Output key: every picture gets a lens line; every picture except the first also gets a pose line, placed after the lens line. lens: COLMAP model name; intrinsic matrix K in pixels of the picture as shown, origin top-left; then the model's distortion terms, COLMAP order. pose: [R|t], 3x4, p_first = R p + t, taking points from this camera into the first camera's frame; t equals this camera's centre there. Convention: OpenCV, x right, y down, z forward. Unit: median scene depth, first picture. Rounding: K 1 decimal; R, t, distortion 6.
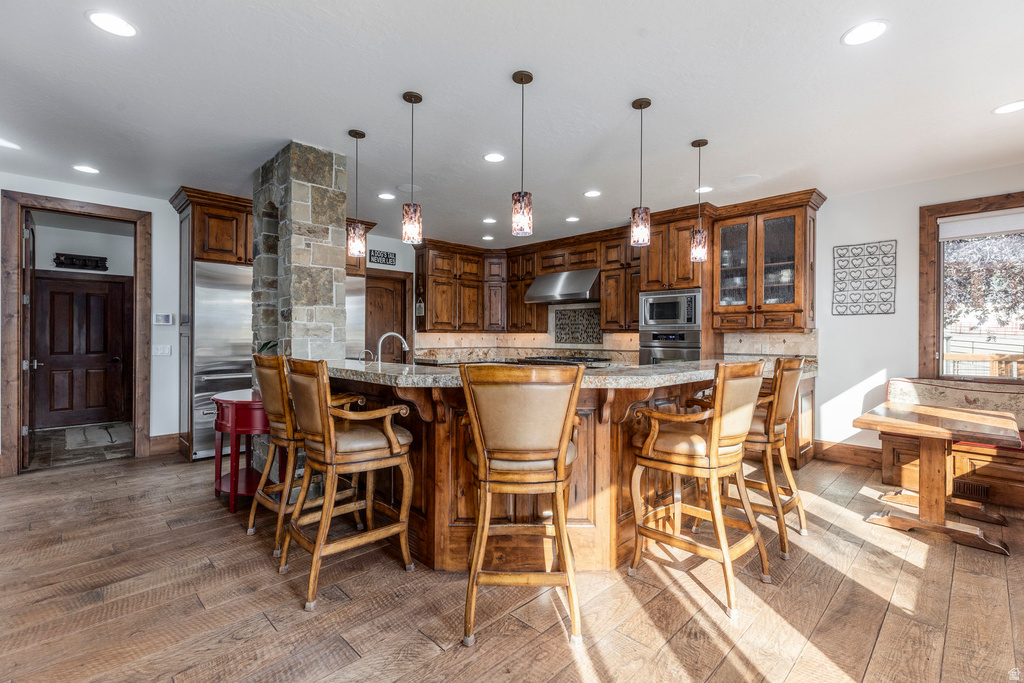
lens RADIAL K [[465.0, 0, 518.0], [0, 465.0, 337.8], [0, 0, 1]] dist [0.008573, -0.000272]
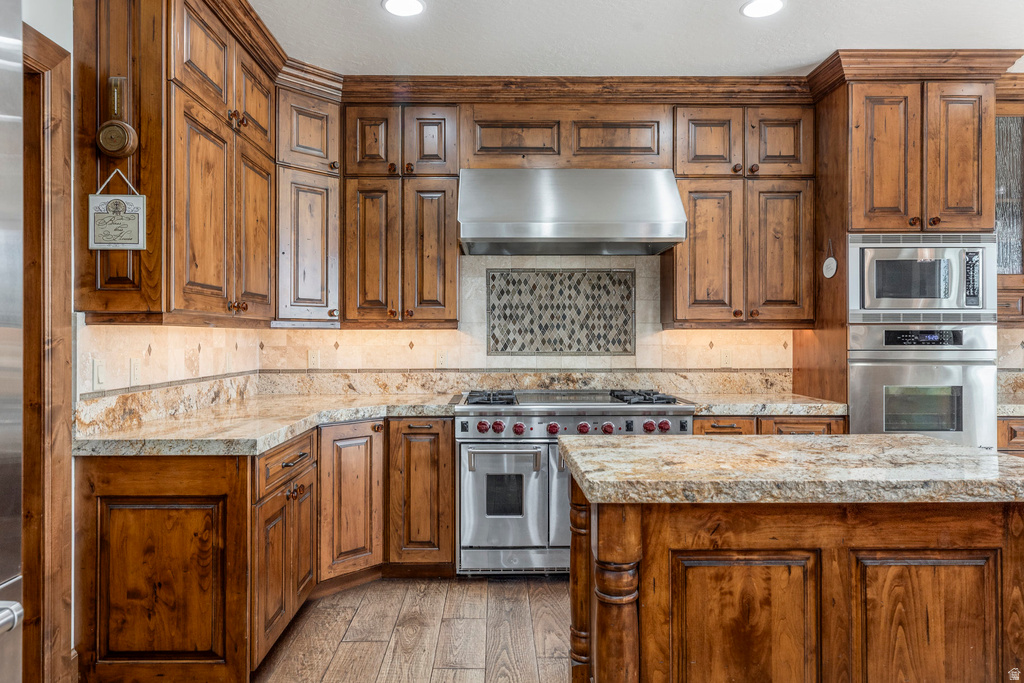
lens RADIAL K [[650.8, 0, 512.0], [0, 650.8, 341.5], [0, 0, 1]] dist [-0.001466, 0.000196]
pose [[0.702837, -0.010055, 0.711279, -0.303580], [0.006319, 0.999949, 0.007892, -0.004264], [-0.711322, -0.001052, 0.702865, 0.642221]]
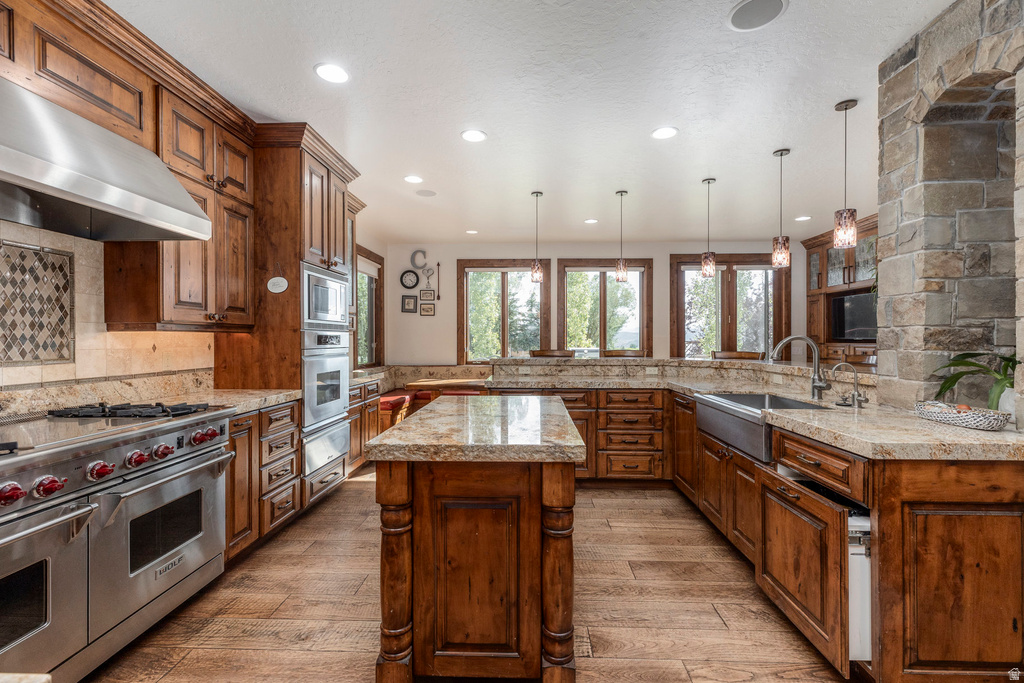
lens RADIAL K [[465.0, 0, 518.0], [0, 465.0, 337.8], [0, 0, 1]] dist [0.008573, -0.000272]
pose [[-0.686151, -0.005468, 0.727438, -0.267464], [-0.003831, 0.999985, 0.003903, -0.006623], [-0.727449, -0.000109, -0.686162, 0.963333]]
